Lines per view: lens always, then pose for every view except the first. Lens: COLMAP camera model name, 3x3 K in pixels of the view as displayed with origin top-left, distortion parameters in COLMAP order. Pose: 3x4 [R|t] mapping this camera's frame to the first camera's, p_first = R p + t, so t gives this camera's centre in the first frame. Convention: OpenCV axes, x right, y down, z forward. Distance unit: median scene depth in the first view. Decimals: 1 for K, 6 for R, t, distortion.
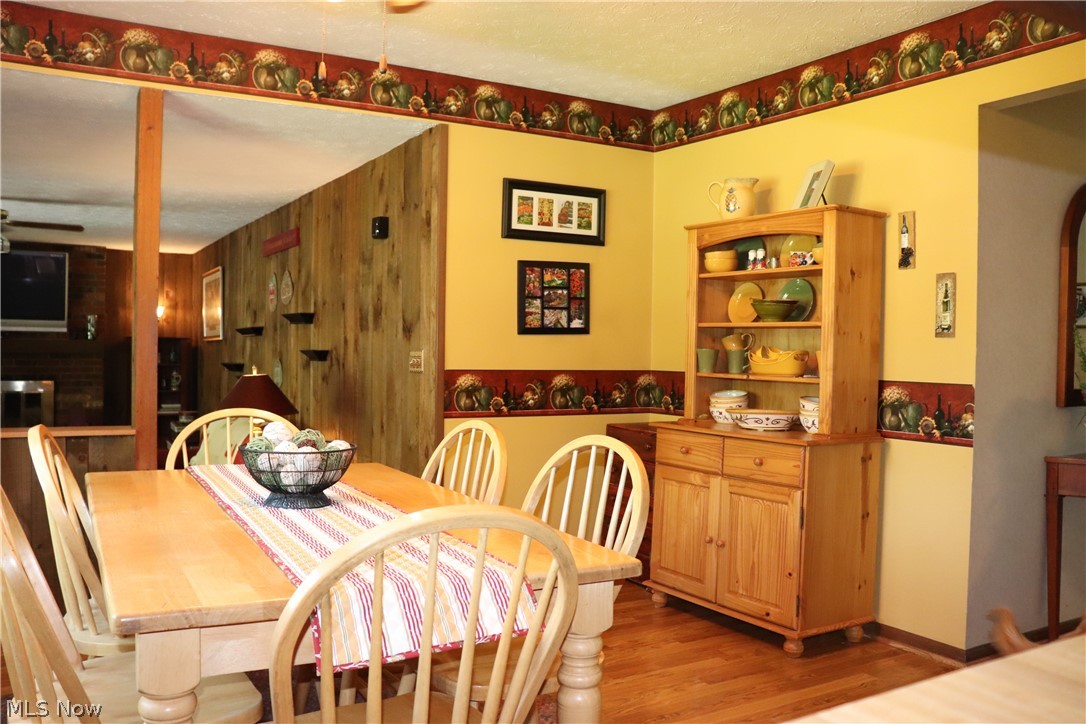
lens RADIAL K [[915.0, 0, 537.4], [0, 915.0, 357.8], [0, 0, 1]] dist [-0.163427, 0.171008]
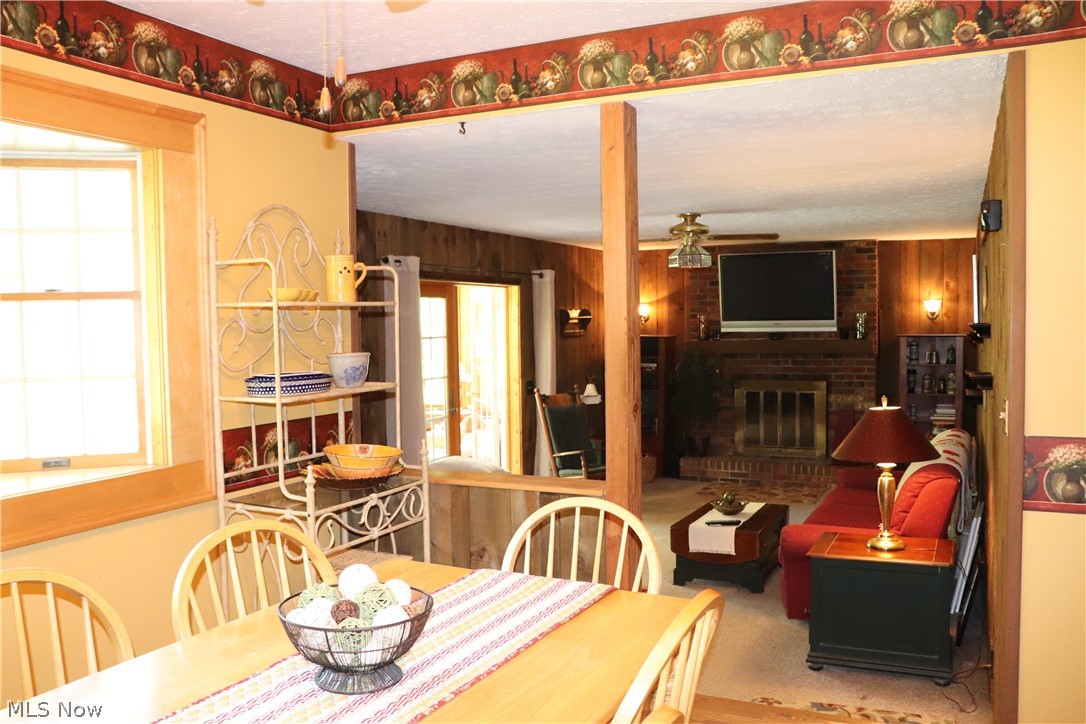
lens RADIAL K [[915.0, 0, 537.4], [0, 915.0, 357.8], [0, 0, 1]] dist [-0.163427, 0.171008]
pose [[0.550551, 0.013226, -0.834697, 0.112783], [0.016087, 0.999521, 0.026448, -0.031539], [0.834647, -0.027989, 0.550074, 0.180758]]
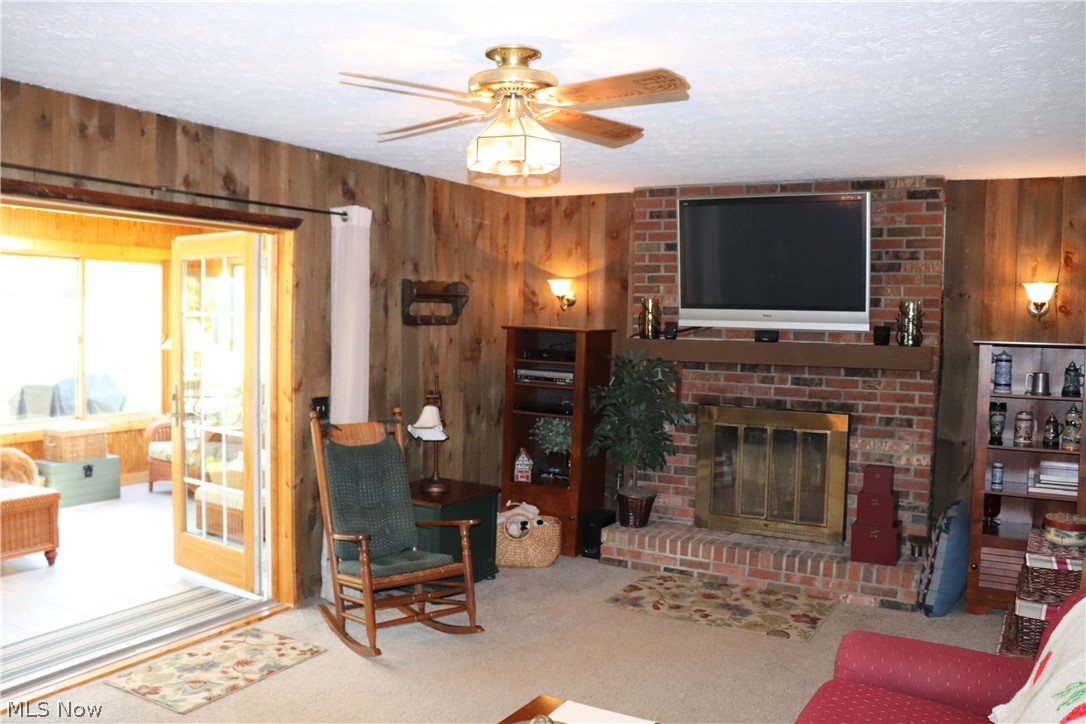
lens RADIAL K [[915.0, 0, 537.4], [0, 915.0, 357.8], [0, 0, 1]] dist [-0.163427, 0.171008]
pose [[0.499266, 0.038525, -0.865592, -0.137679], [-0.019602, 0.999258, 0.033168, -0.027052], [0.866227, 0.000408, 0.499650, 0.526519]]
